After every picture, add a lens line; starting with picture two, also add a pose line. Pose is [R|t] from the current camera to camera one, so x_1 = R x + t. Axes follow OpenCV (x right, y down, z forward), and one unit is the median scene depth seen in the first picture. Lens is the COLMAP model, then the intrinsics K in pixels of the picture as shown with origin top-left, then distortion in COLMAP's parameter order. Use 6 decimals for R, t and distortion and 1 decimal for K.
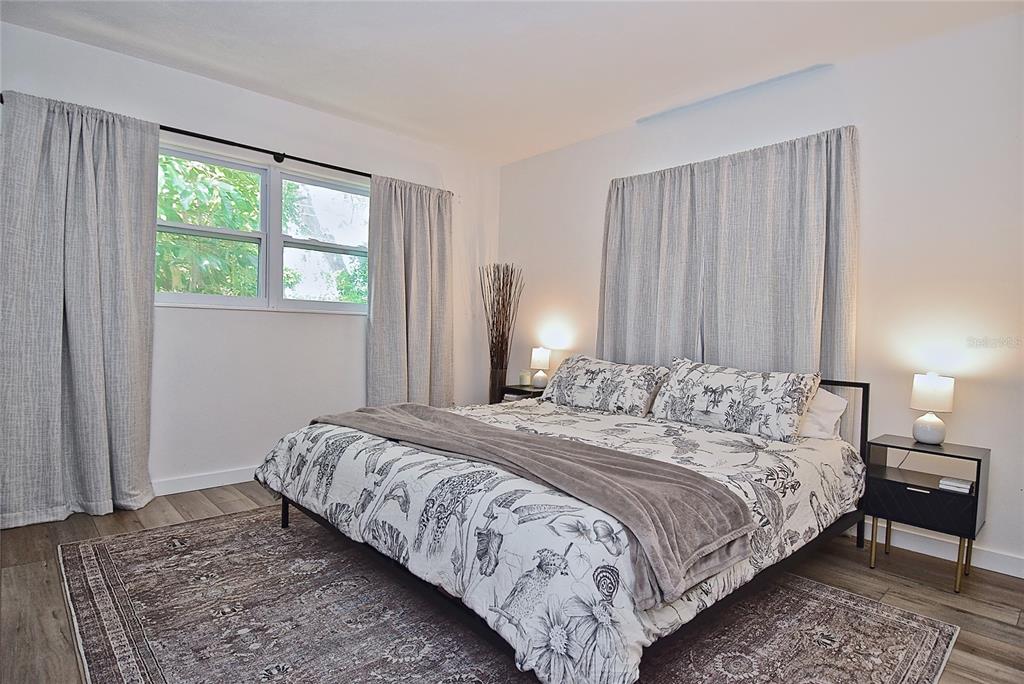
lens RADIAL K [[517.5, 0, 512.0], [0, 517.5, 342.0], [0, 0, 1]] dist [0.017320, -0.034946]
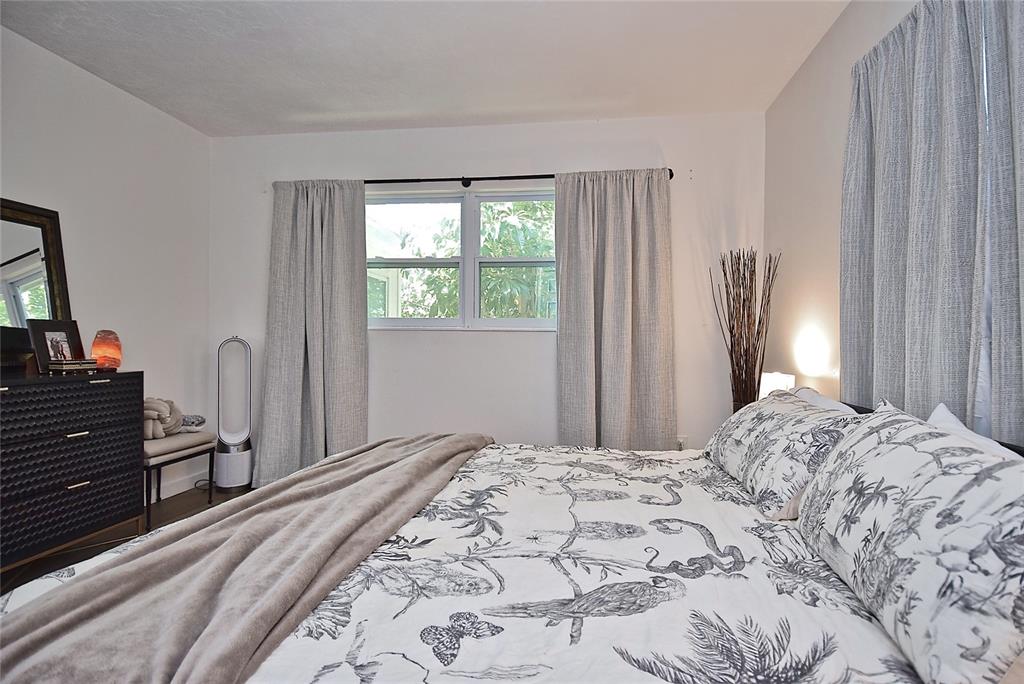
lens RADIAL K [[517.5, 0, 512.0], [0, 517.5, 342.0], [0, 0, 1]] dist [0.017320, -0.034946]
pose [[0.652654, -0.018371, -0.757434, 0.411353], [-0.009696, 0.999422, -0.032595, -0.003567], [0.757594, 0.028617, 0.652098, 0.426267]]
